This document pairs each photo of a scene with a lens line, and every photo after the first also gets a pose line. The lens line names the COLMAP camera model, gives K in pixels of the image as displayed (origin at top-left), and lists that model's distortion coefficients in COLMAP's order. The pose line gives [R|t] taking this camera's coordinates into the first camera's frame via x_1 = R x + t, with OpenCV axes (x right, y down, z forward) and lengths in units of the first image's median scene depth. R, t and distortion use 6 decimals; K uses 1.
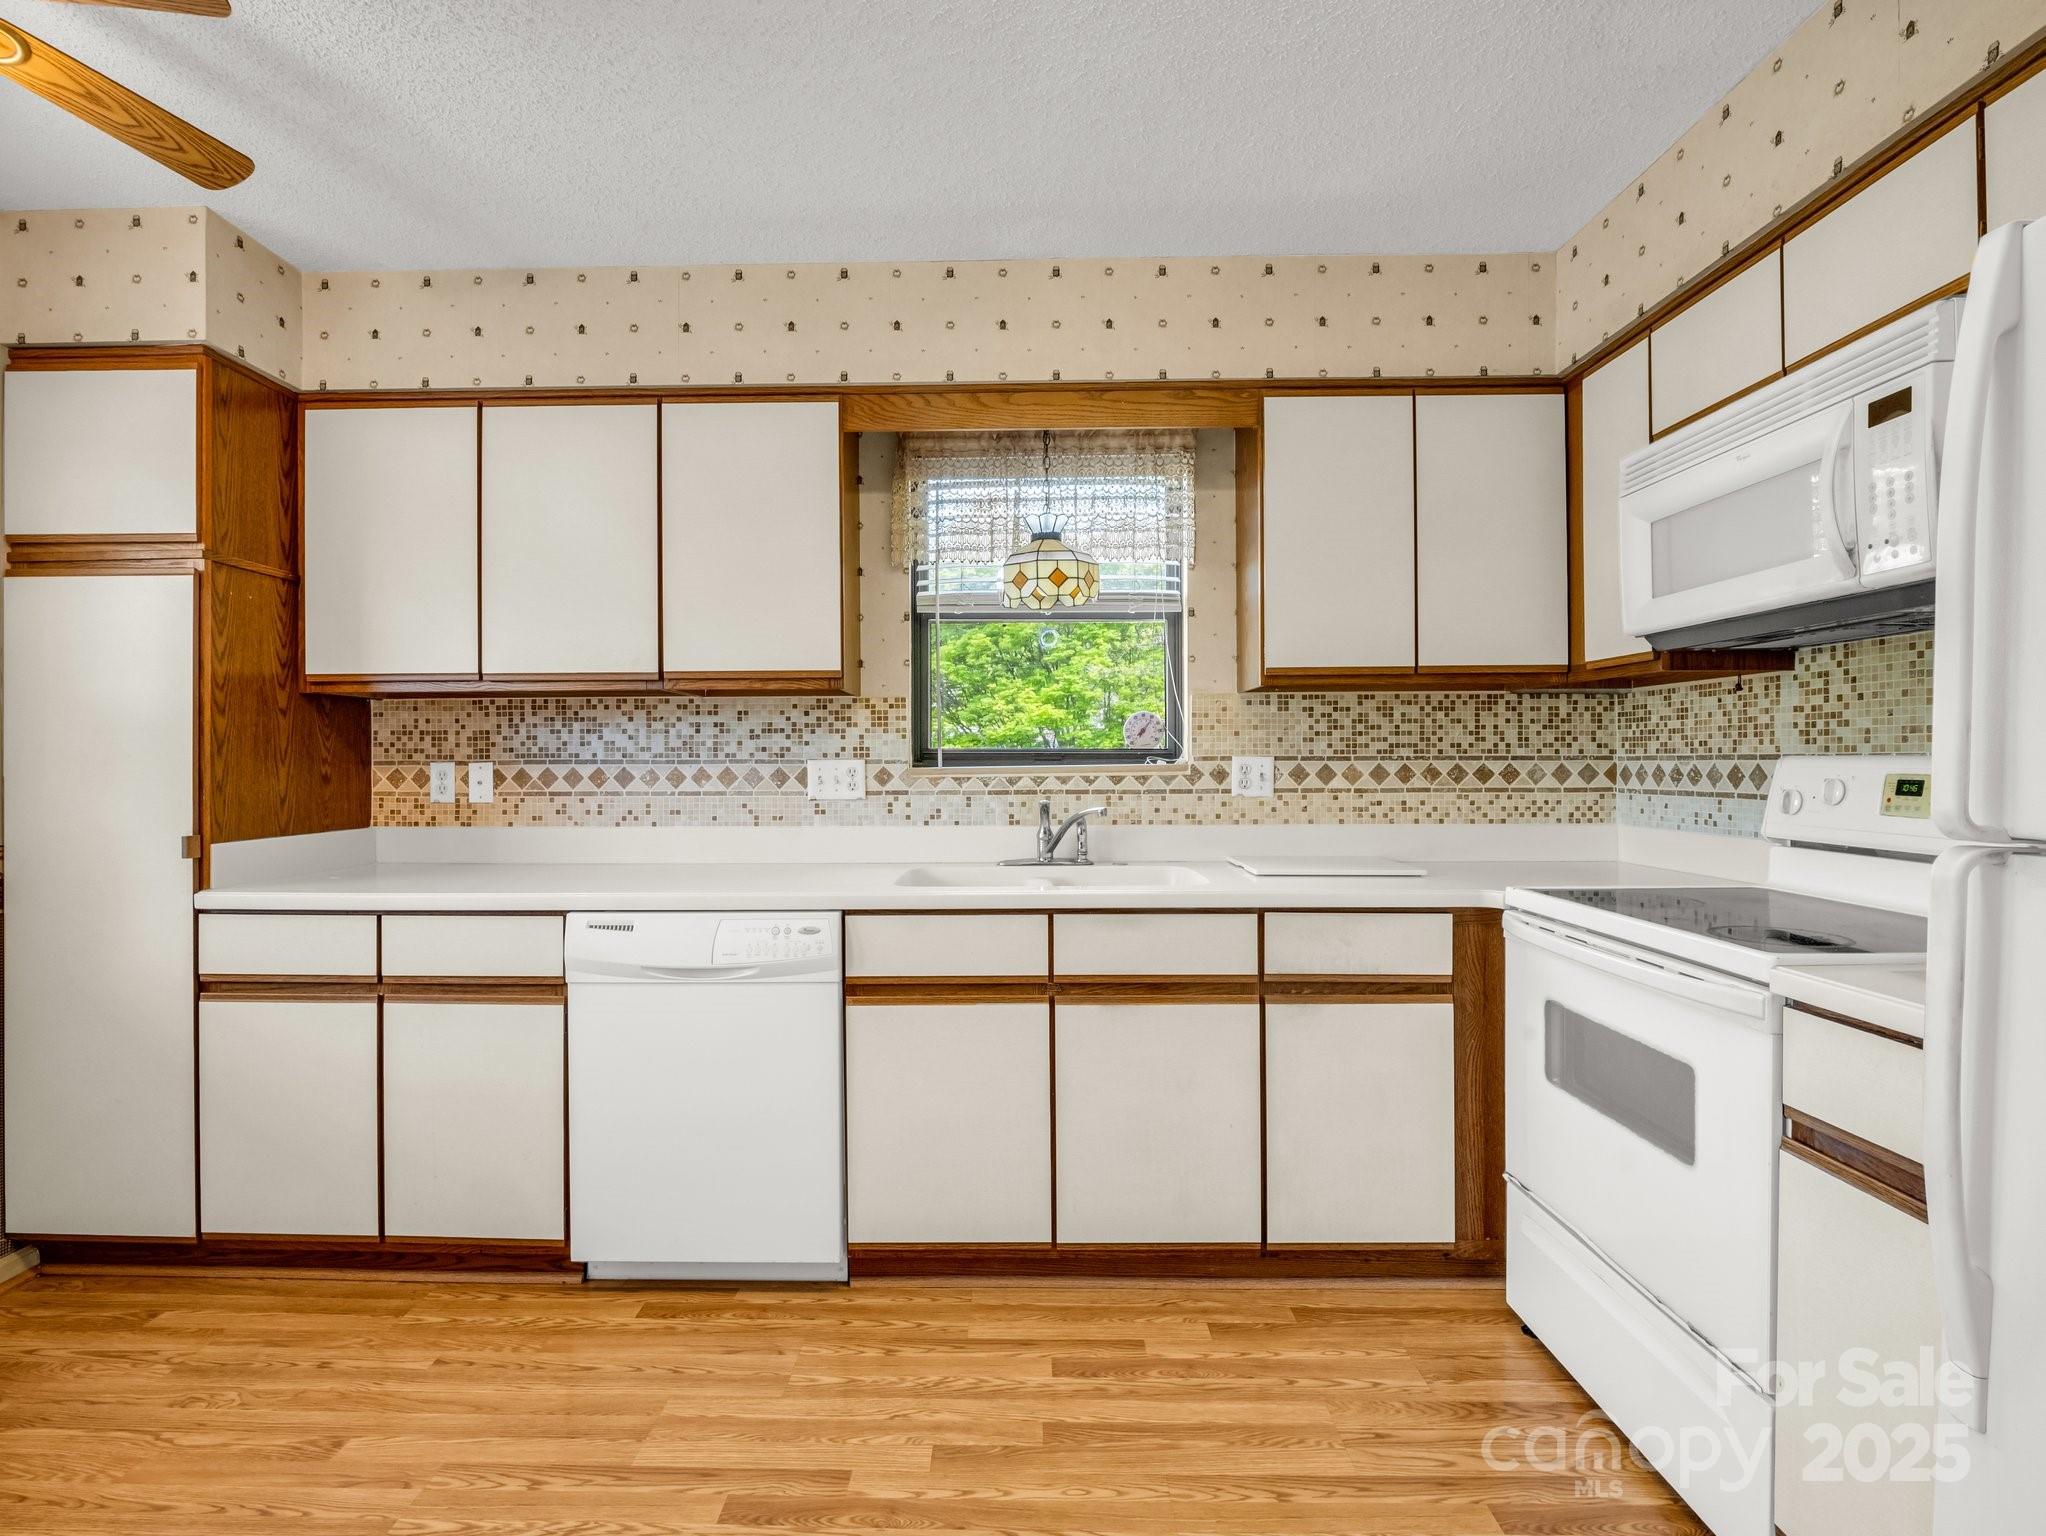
lens RADIAL K [[1030.9, 0, 988.6], [0, 1030.9, 759.3], [0, 0, 1]] dist [-0.018019, 0.000747]
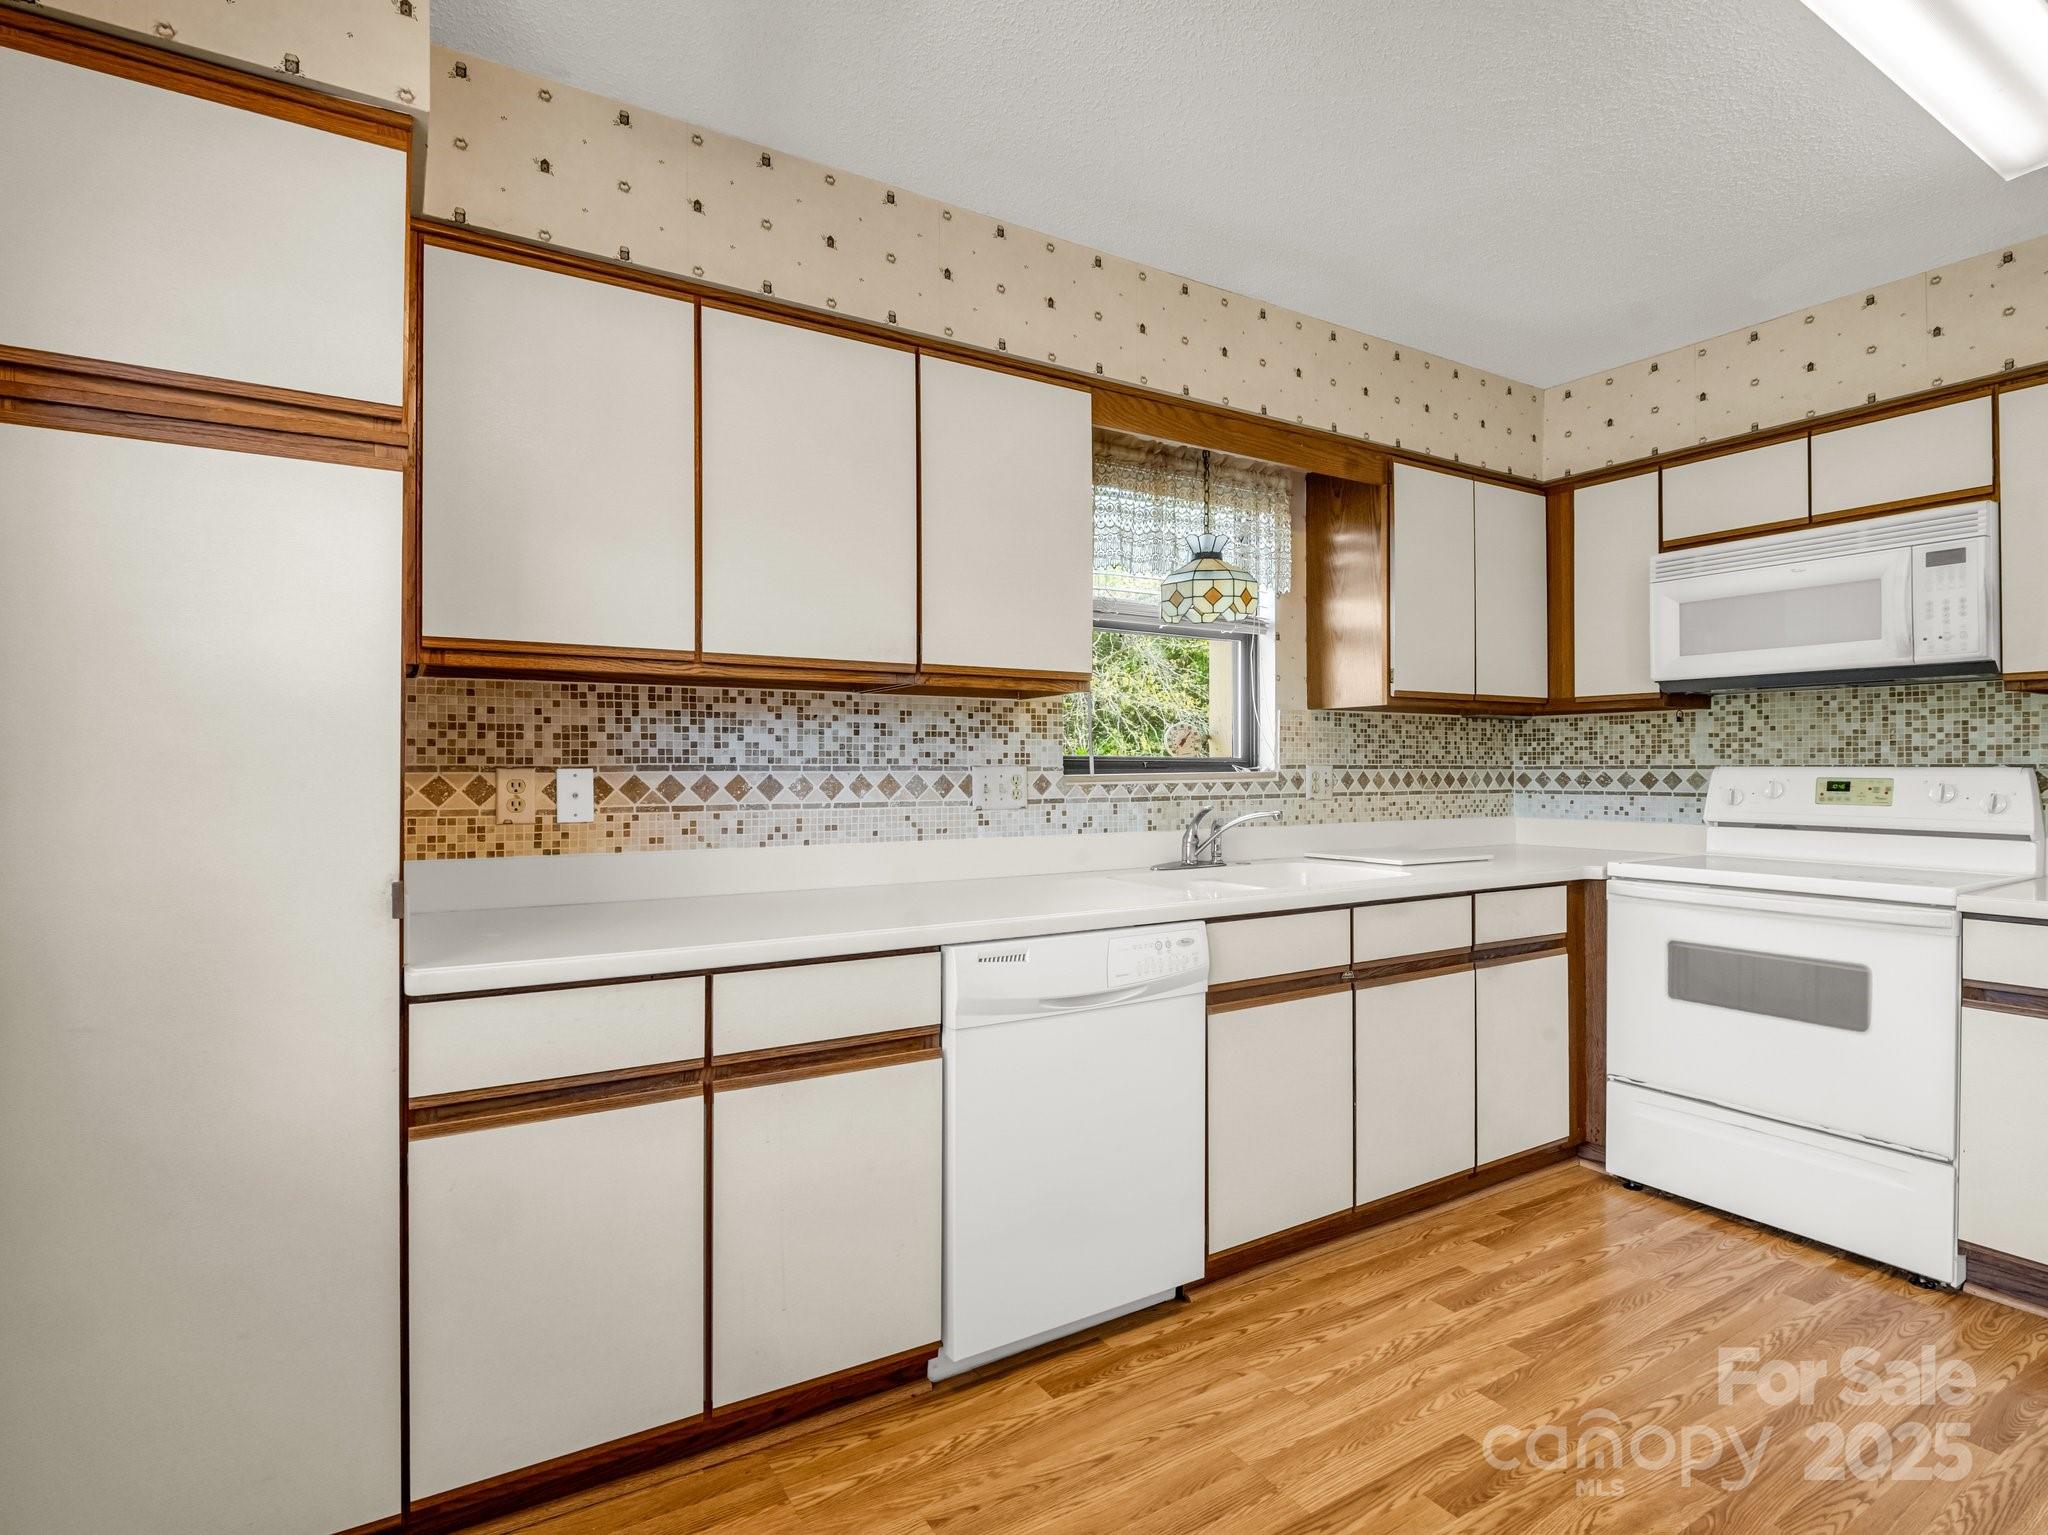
lens RADIAL K [[1031.9, 0, 999.6], [0, 1031.9, 764.3], [0, 0, 1]] dist [-0.018019, 0.000747]
pose [[0.844342, 0.005163, 0.535780, -0.806332], [-0.002739, 0.999982, -0.005319, 0.004108], [-0.535797, 0.003024, 0.844341, 0.260270]]
